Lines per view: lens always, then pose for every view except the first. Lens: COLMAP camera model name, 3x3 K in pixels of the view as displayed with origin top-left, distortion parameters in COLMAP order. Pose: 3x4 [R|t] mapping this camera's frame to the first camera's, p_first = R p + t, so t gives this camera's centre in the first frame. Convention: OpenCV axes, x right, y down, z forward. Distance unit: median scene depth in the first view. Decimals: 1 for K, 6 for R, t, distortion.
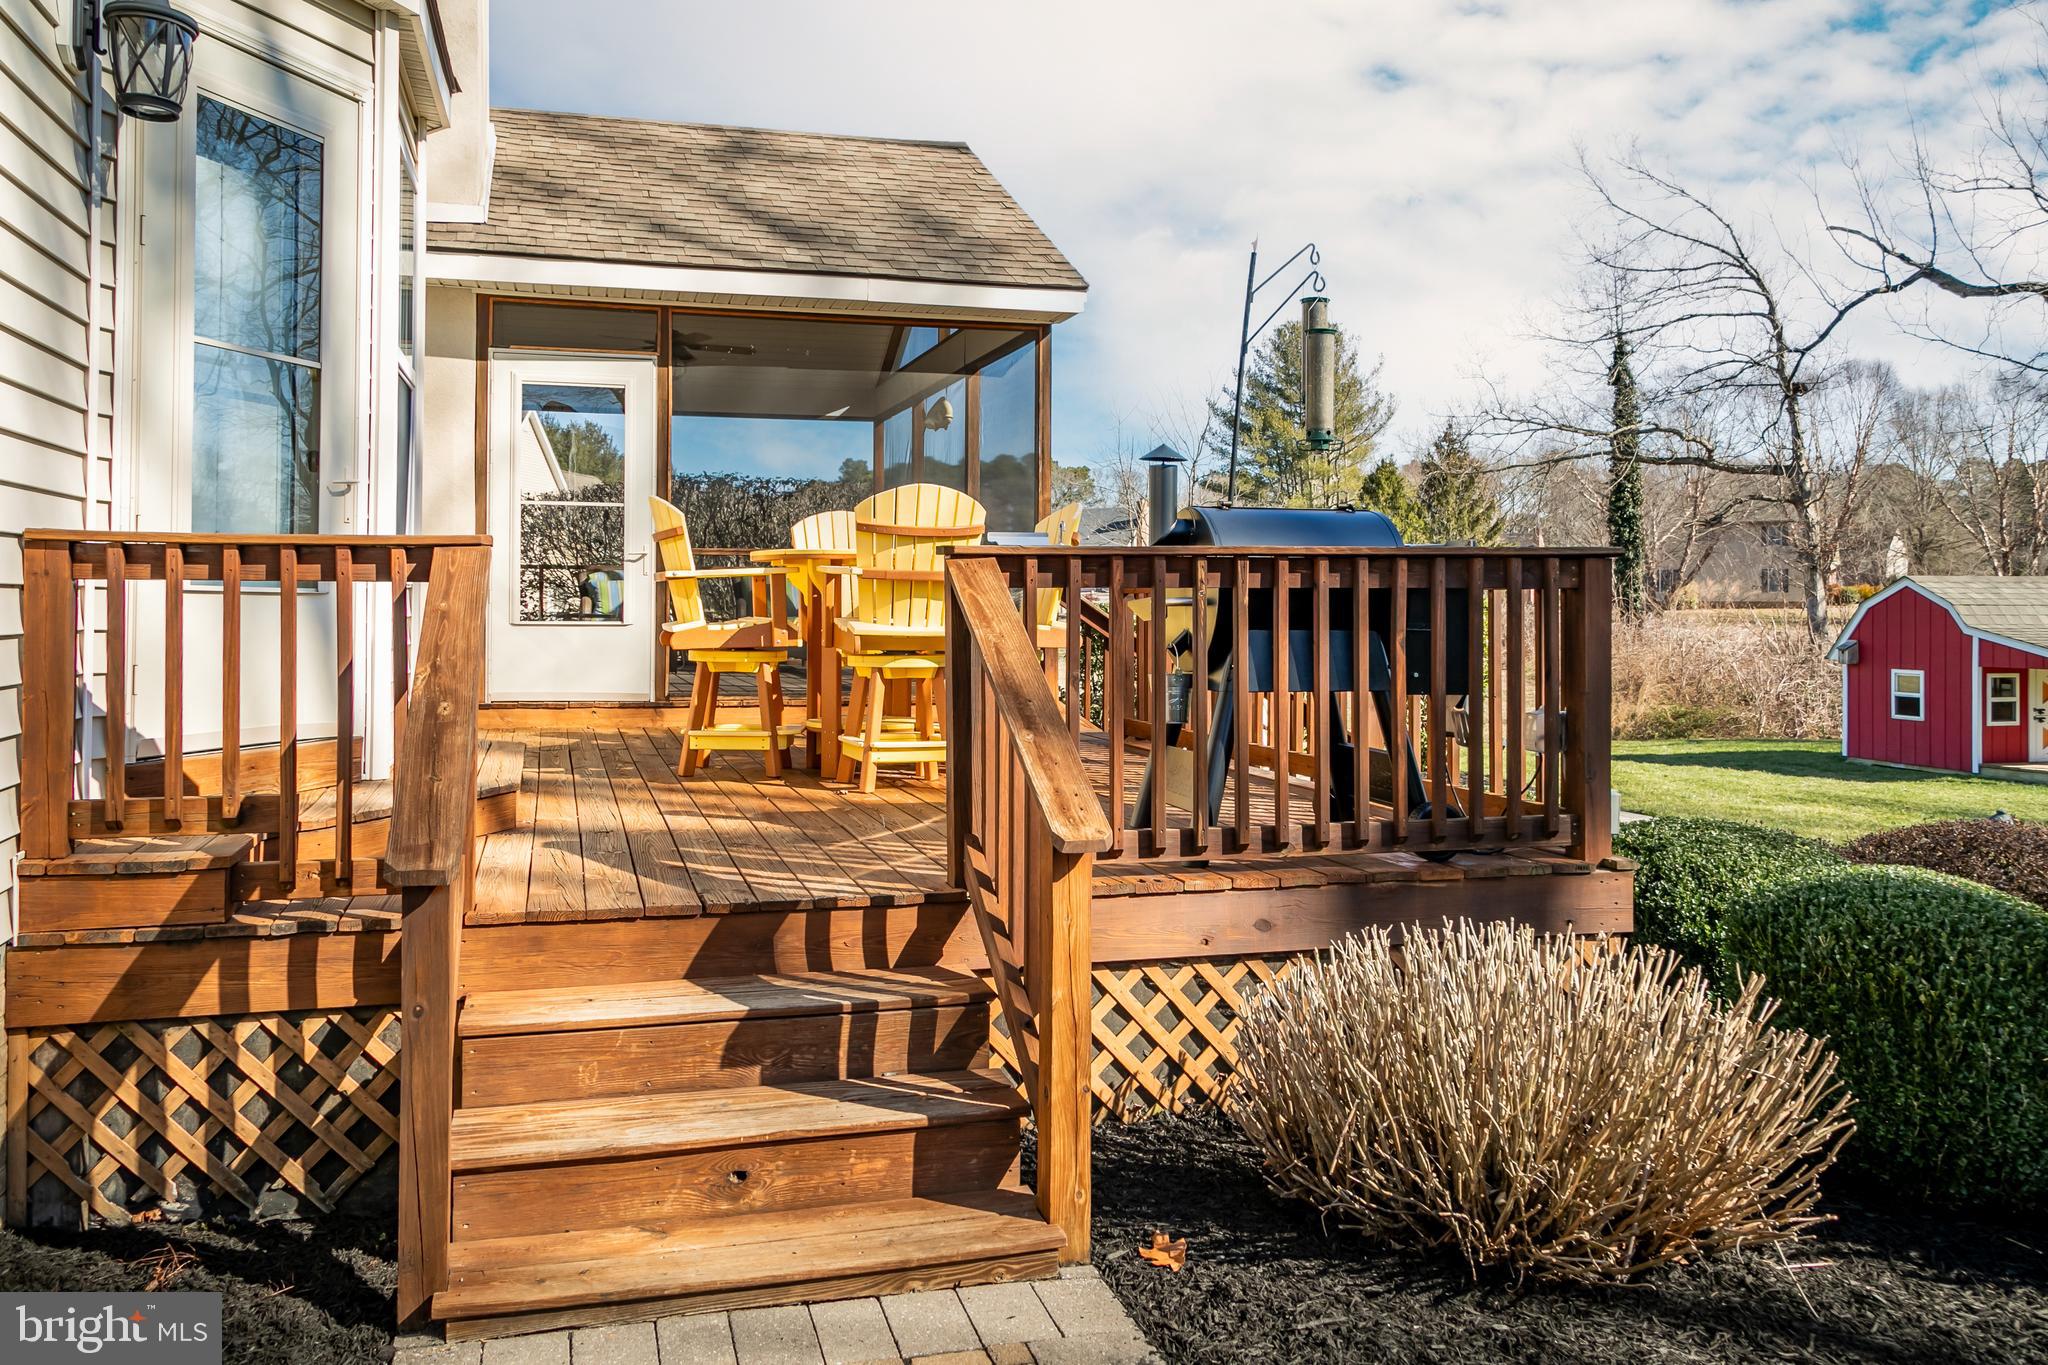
lens RADIAL K [[1397.6, 0, 1015.9], [0, 1397.6, 687.9], [0, 0, 1]] dist [0.015141, -0.000601]
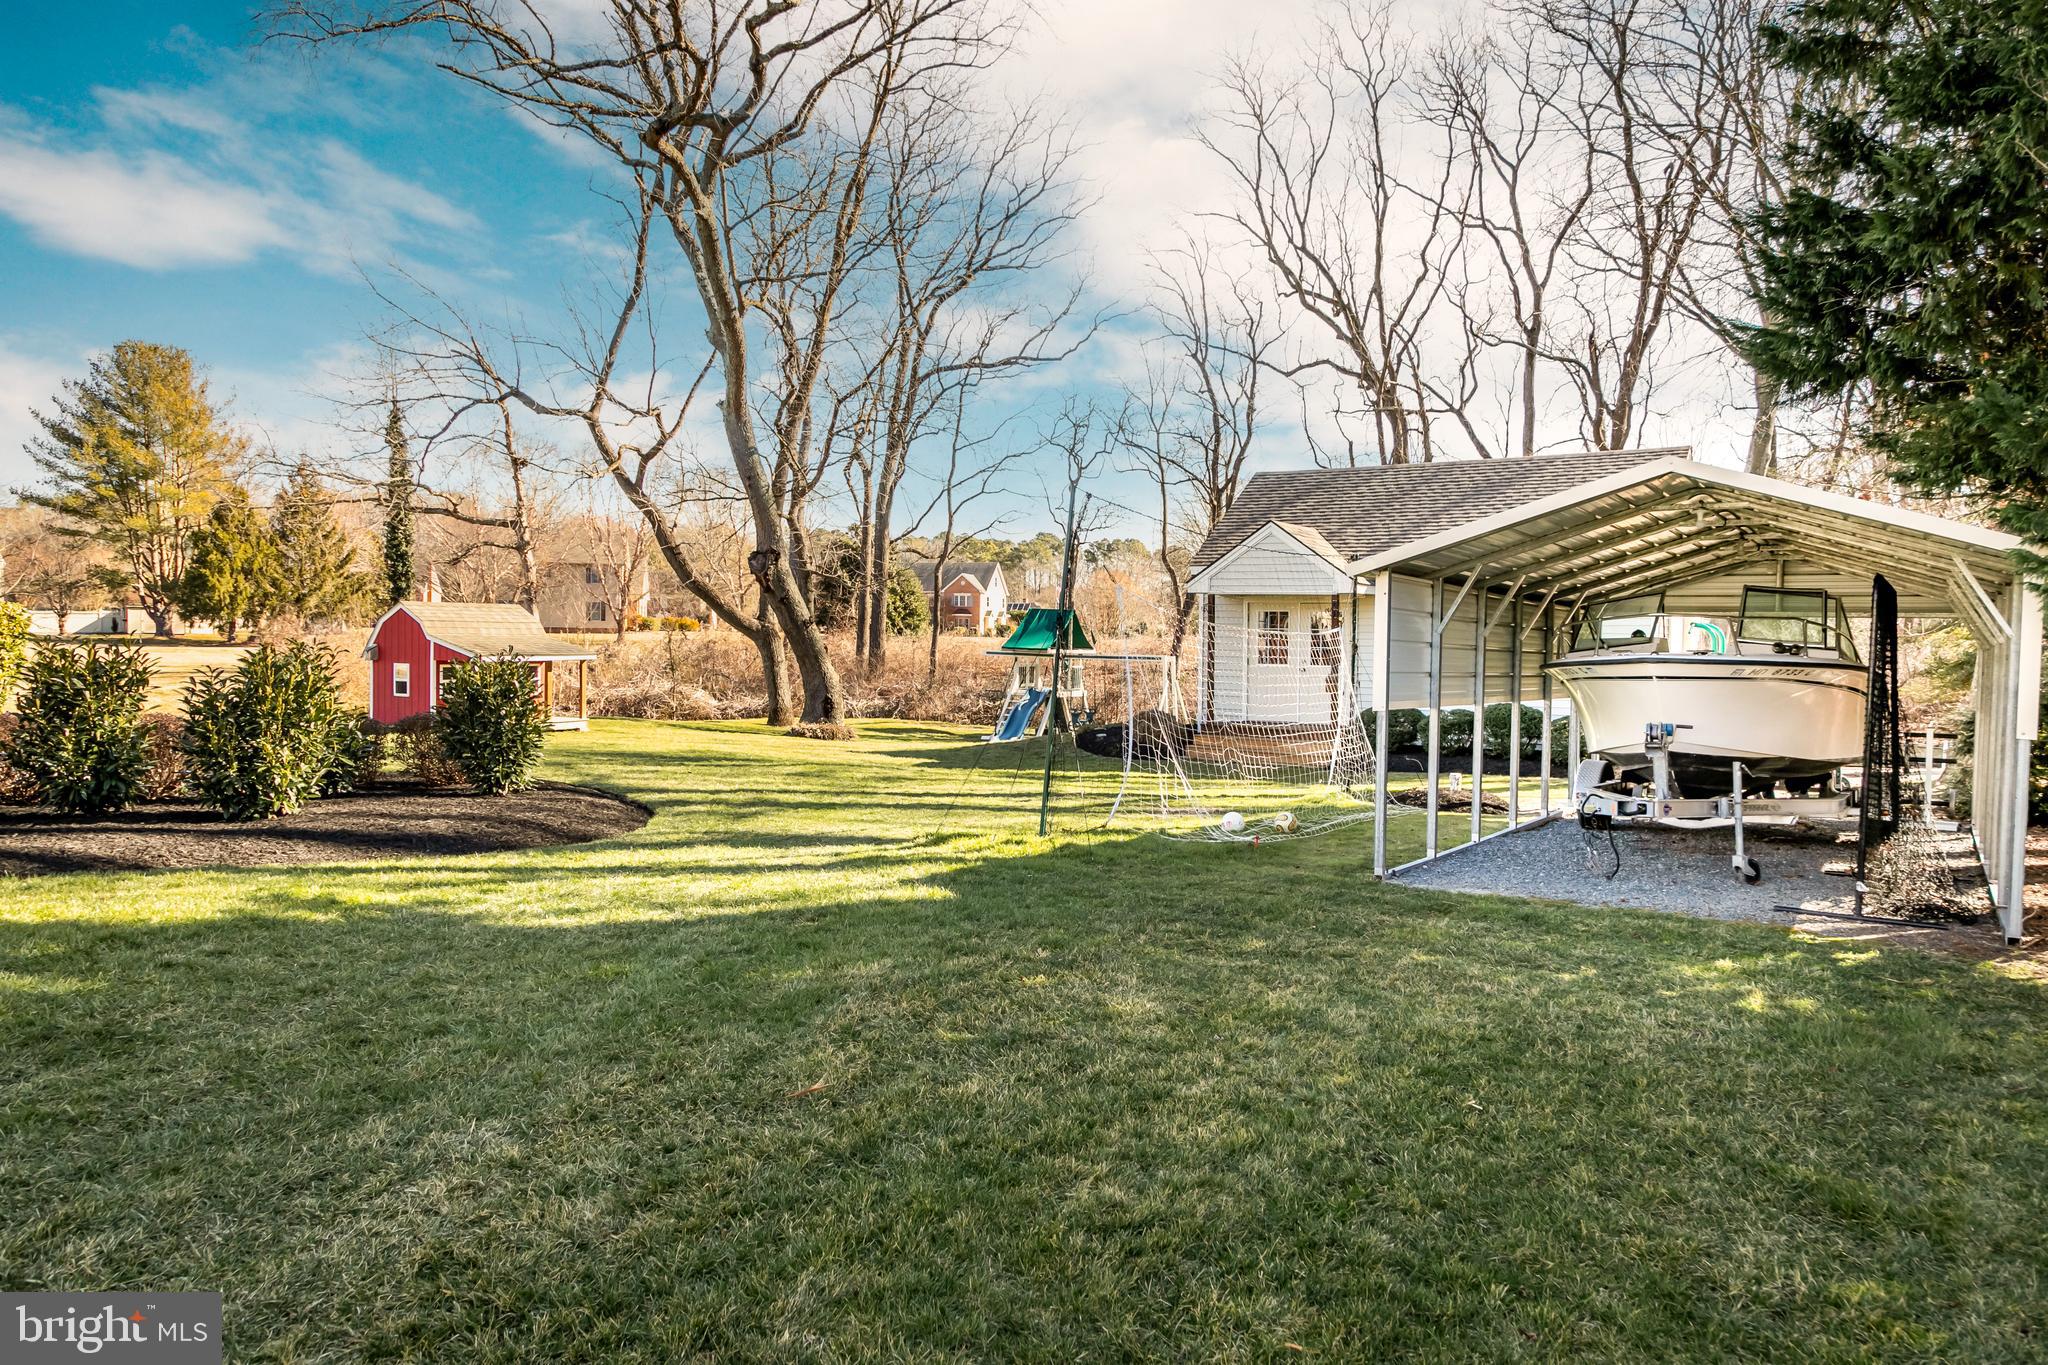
lens RADIAL K [[1397.6, 0, 1015.9], [0, 1397.6, 687.9], [0, 0, 1]] dist [0.015141, -0.000601]
pose [[0.780292, -0.007988, 0.625365, 0.095184], [0.023087, 0.999605, -0.016038, 0.023634], [-0.624989, 0.026952, 0.780168, -0.258465]]
